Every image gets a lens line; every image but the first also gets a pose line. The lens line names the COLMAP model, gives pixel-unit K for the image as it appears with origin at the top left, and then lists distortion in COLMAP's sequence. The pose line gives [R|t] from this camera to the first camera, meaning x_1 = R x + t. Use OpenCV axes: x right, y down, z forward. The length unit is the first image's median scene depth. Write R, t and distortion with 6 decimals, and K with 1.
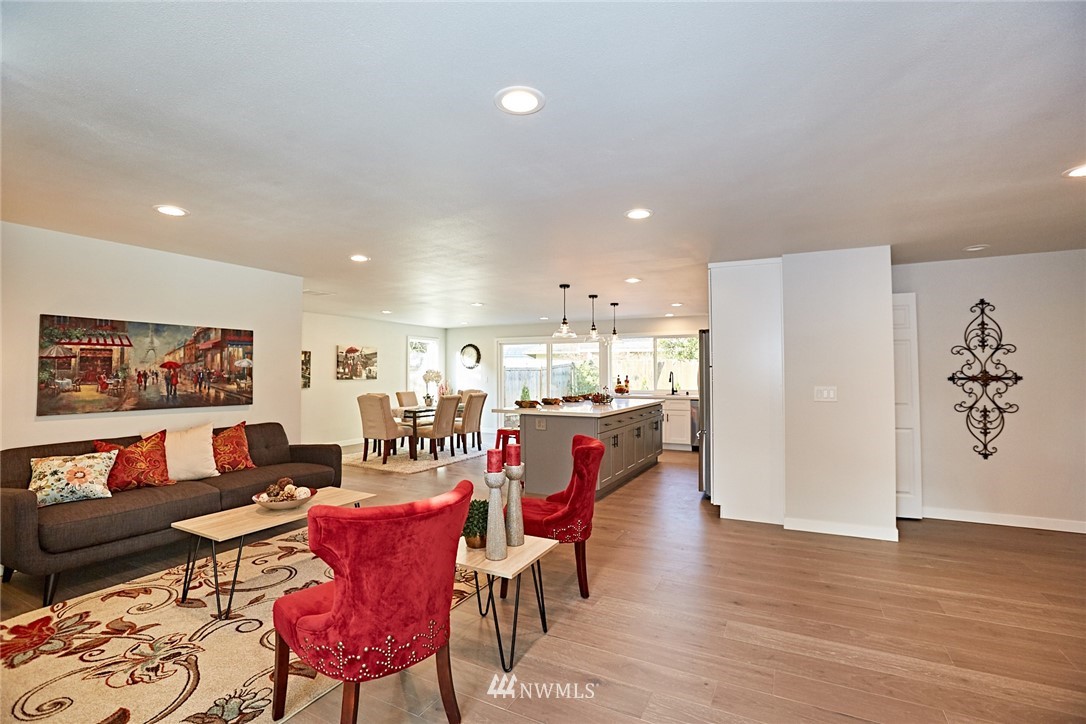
lens RADIAL K [[497.1, 0, 541.8], [0, 497.1, 360.5], [0, 0, 1]] dist [-0.029330, 0.008562]
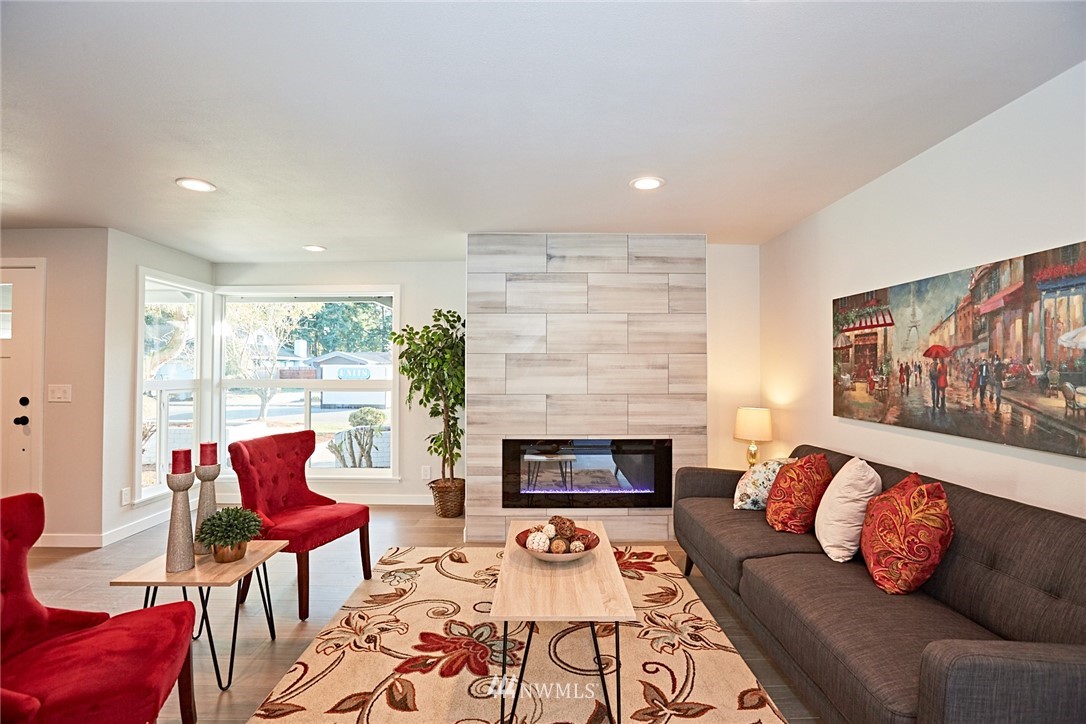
lens RADIAL K [[497.1, 0, 540.9], [0, 497.1, 358.3], [0, 0, 1]] dist [-0.029330, 0.008562]
pose [[-0.881732, -0.005273, -0.471721, -0.129443], [0.016129, 0.999016, -0.041314, 0.033448], [0.471474, -0.044036, -0.880780, 1.333369]]
